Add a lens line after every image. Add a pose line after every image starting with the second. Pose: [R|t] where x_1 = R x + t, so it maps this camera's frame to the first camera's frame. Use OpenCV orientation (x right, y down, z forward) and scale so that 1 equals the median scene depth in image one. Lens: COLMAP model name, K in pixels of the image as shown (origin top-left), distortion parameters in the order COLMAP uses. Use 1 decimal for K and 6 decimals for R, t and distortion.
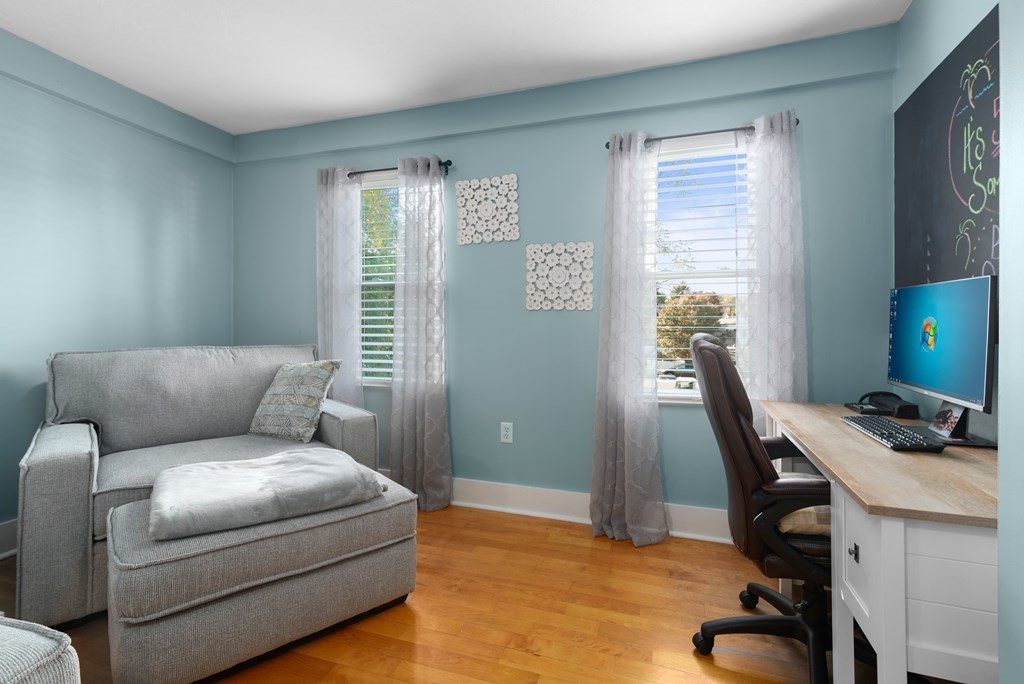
lens RADIAL K [[473.3, 0, 505.3], [0, 473.3, 315.9], [0, 0, 1]] dist [0.002280, -0.000149]
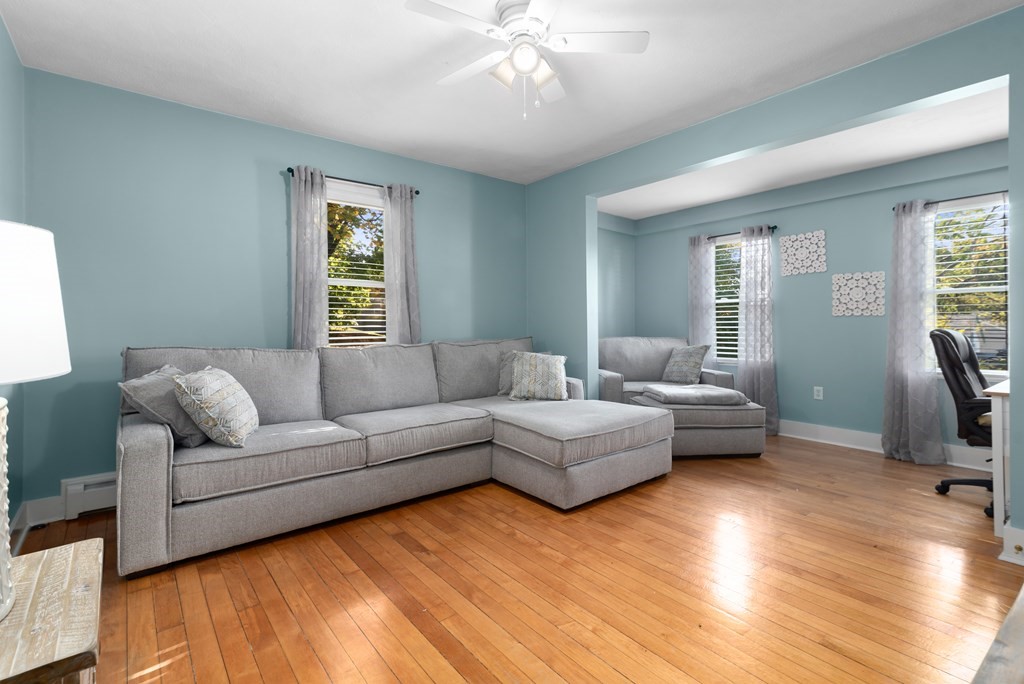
lens RADIAL K [[476.6, 0, 515.6], [0, 476.6, 322.1], [0, 0, 1]] dist [0.010194, 0.000428]
pose [[0.847671, -0.007731, -0.530465, -0.004406], [0.009540, 0.999954, 0.000671, -0.002804], [0.530436, -0.005630, 0.847706, -0.938030]]
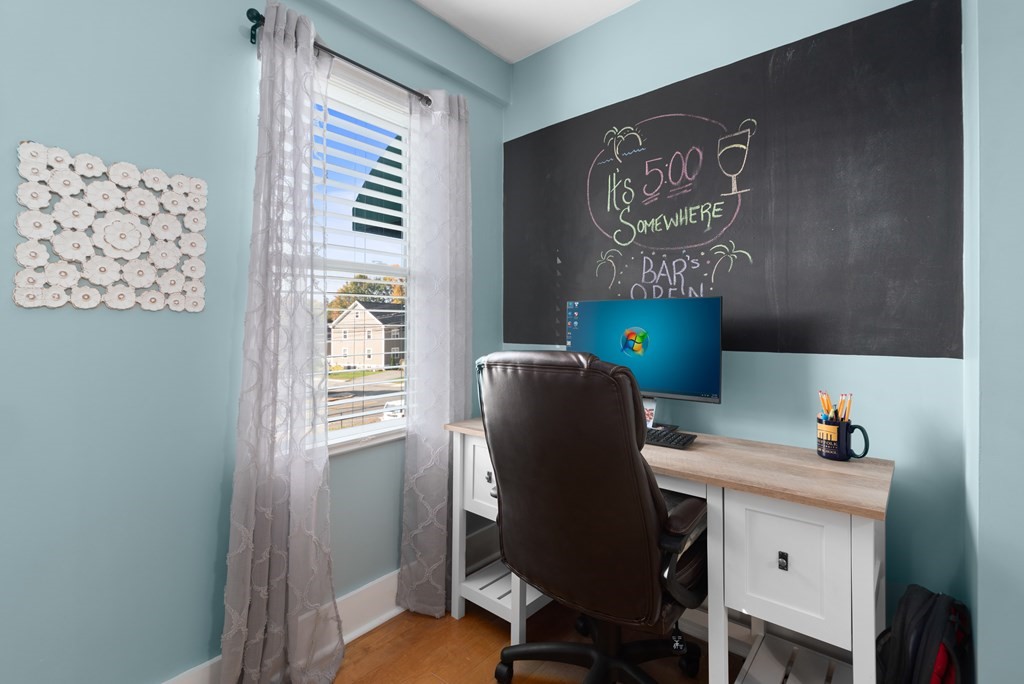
lens RADIAL K [[473.3, 0, 505.3], [0, 473.3, 315.9], [0, 0, 1]] dist [0.002280, -0.000149]
pose [[0.357642, 0.015094, 0.933737, -0.180822], [-0.010282, 0.999872, -0.012225, -0.004334], [-0.933802, -0.005228, 0.357751, 0.494611]]
